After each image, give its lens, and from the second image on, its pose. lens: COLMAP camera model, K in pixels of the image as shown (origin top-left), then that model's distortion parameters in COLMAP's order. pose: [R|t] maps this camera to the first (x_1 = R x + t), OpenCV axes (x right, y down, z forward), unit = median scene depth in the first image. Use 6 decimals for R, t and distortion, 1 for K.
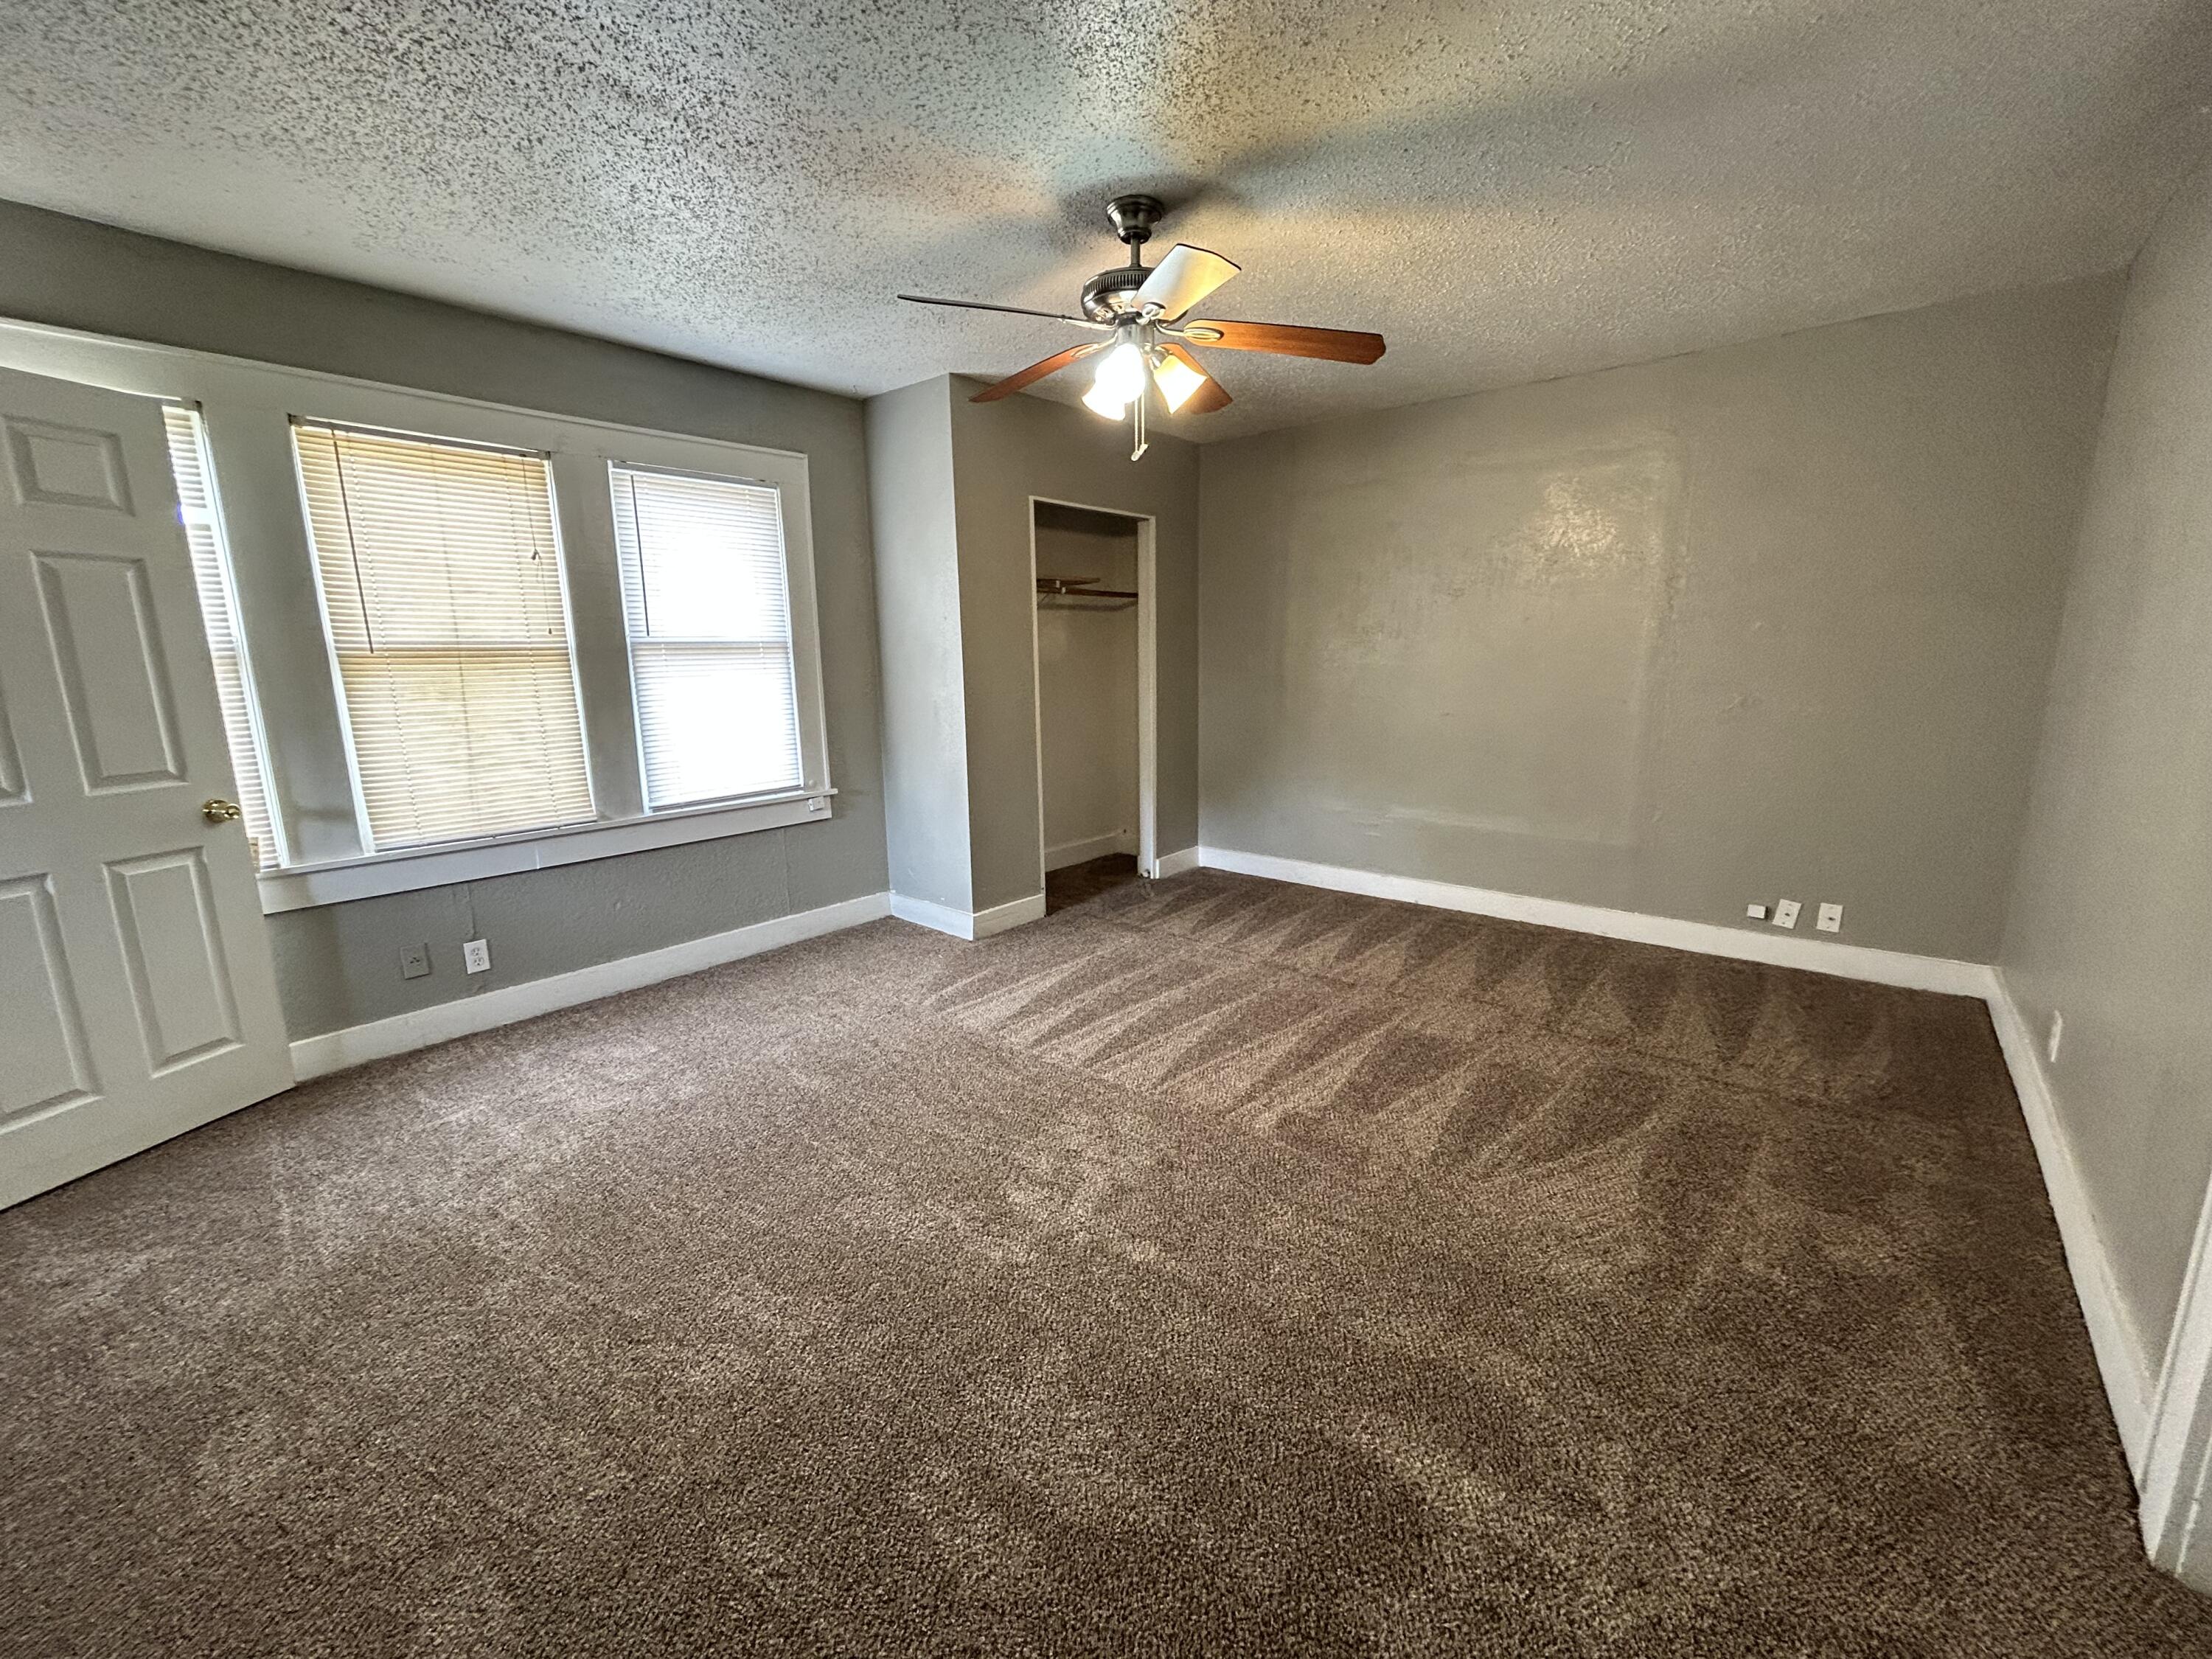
lens RADIAL K [[893.6, 0, 1107.8], [0, 893.6, 818.0], [0, 0, 1]] dist [0.001916, 0.000136]
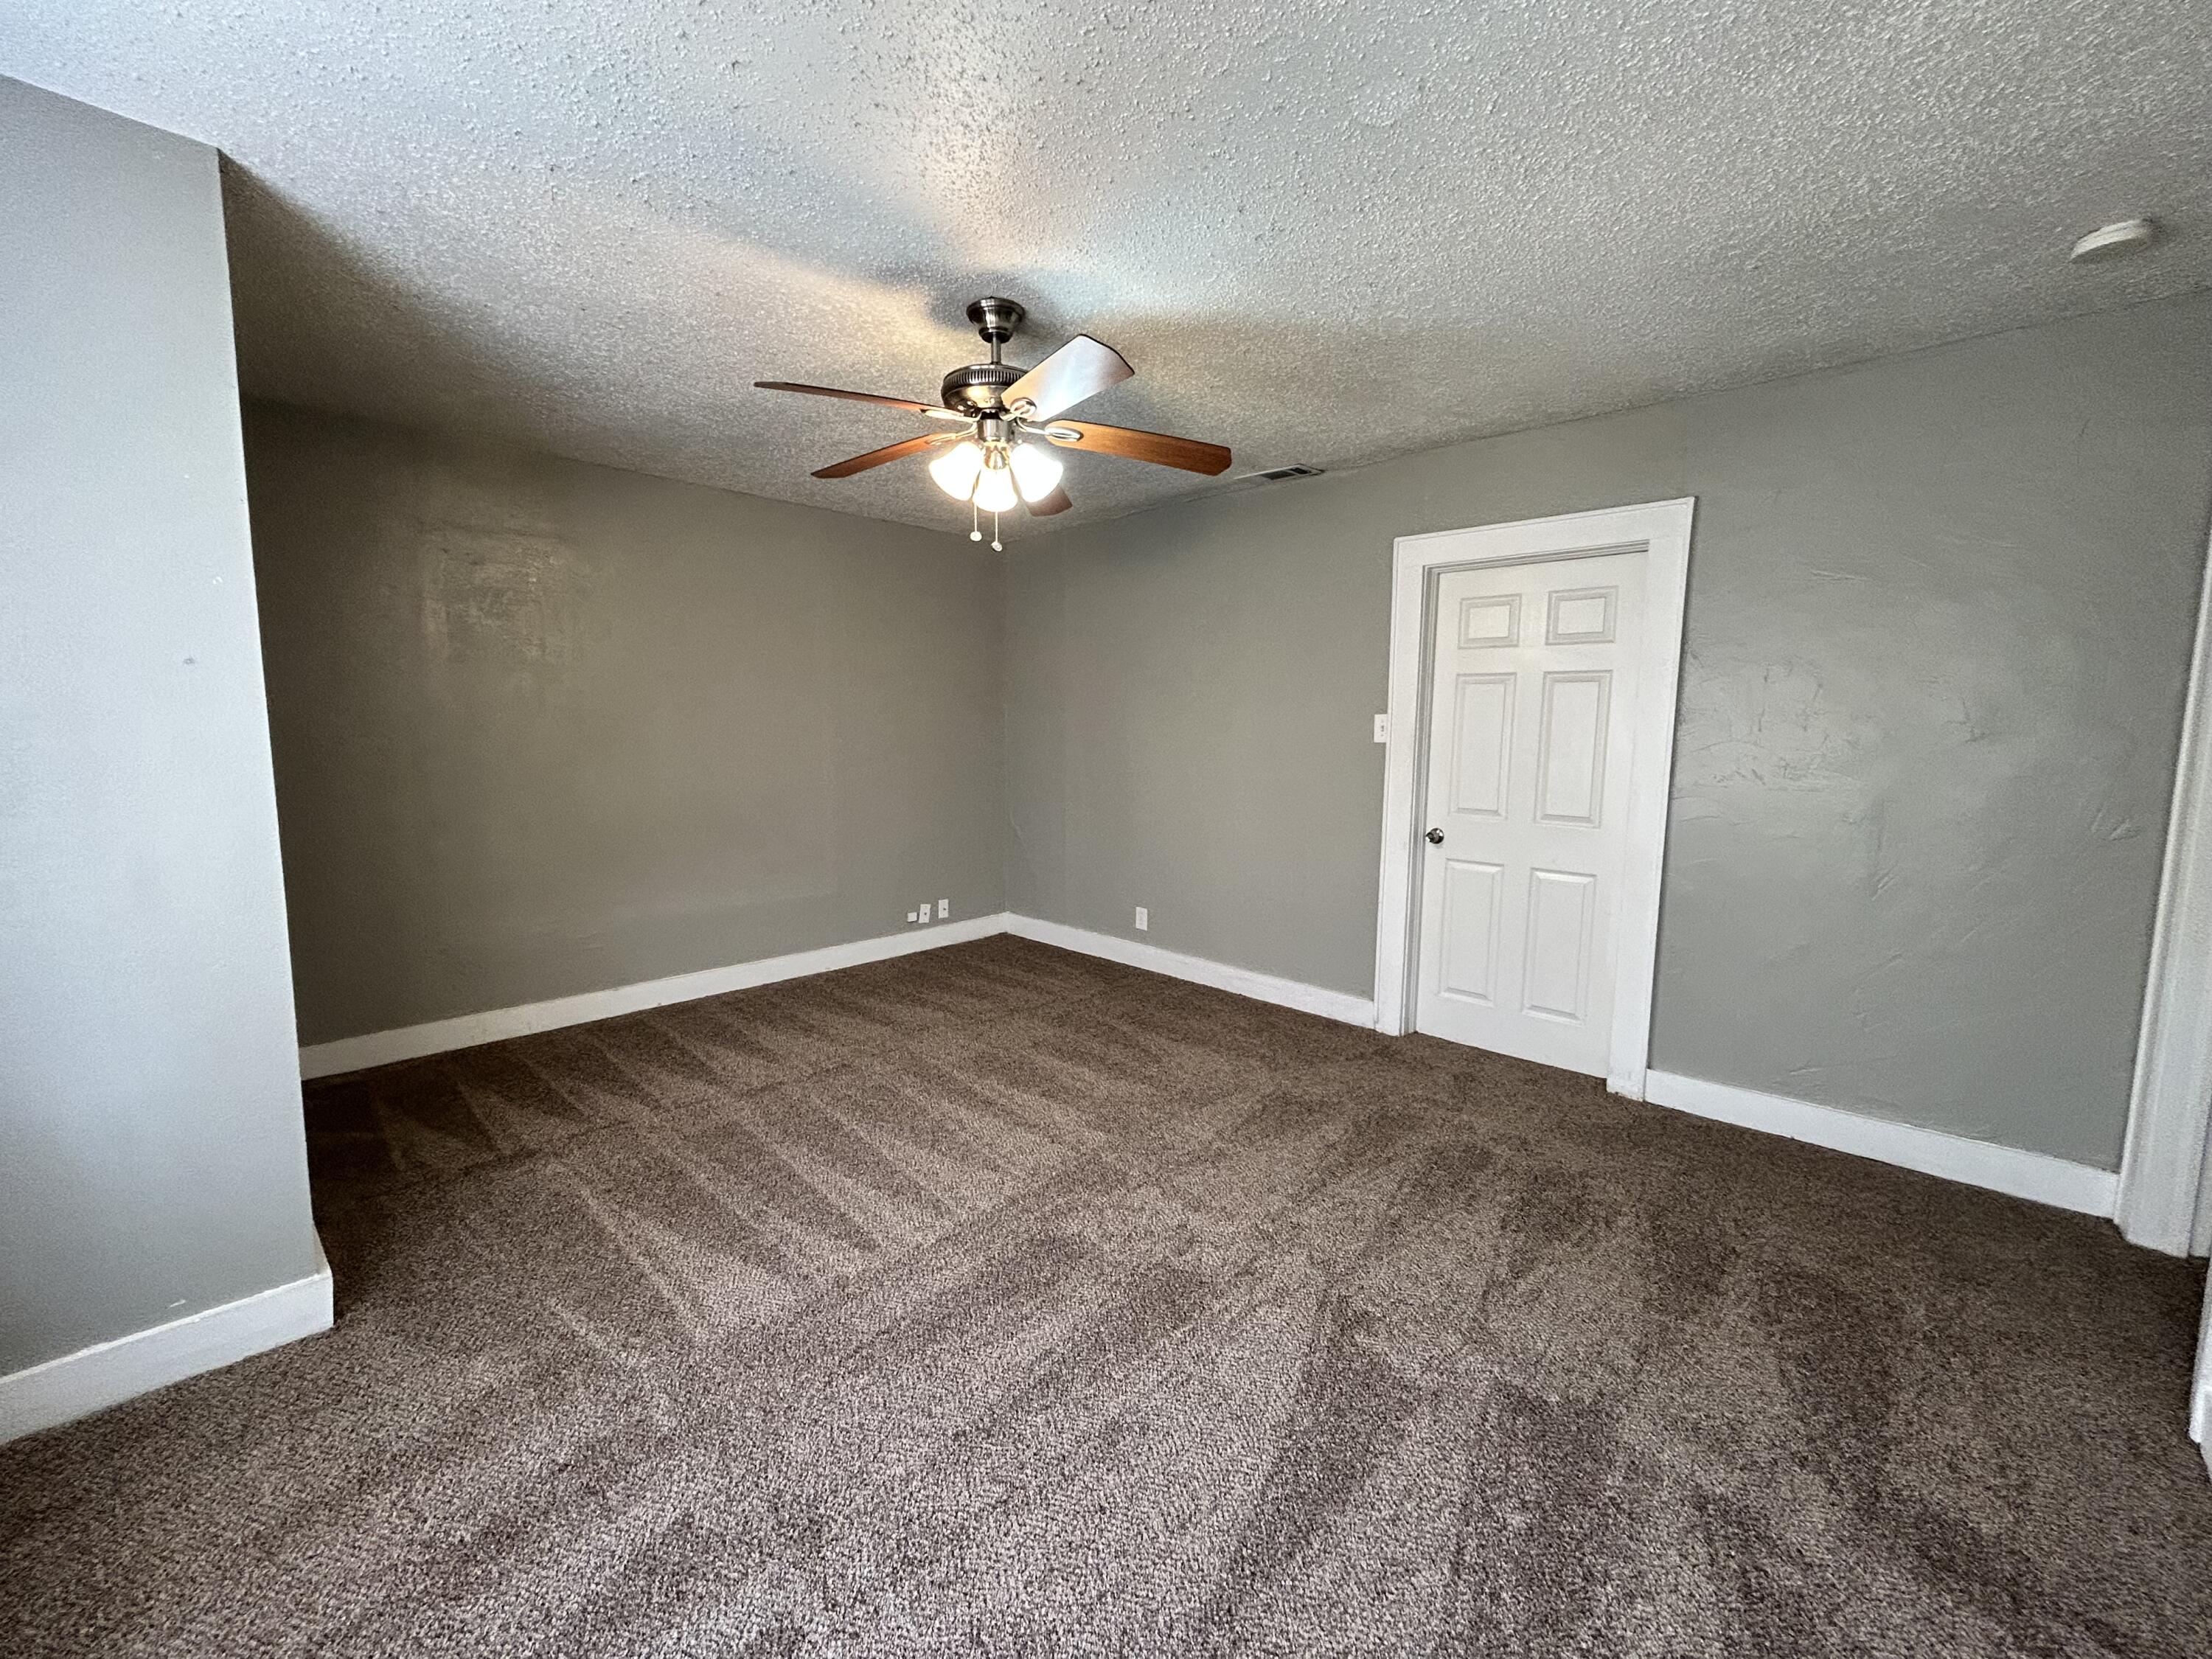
lens RADIAL K [[893.6, 0, 1107.8], [0, 893.6, 818.0], [0, 0, 1]] dist [0.001916, 0.000136]
pose [[0.060671, -0.091009, 0.994000, -0.663153], [0.173930, 0.981564, 0.079255, -0.110215], [-0.982887, 0.168078, 0.075381, 0.581235]]
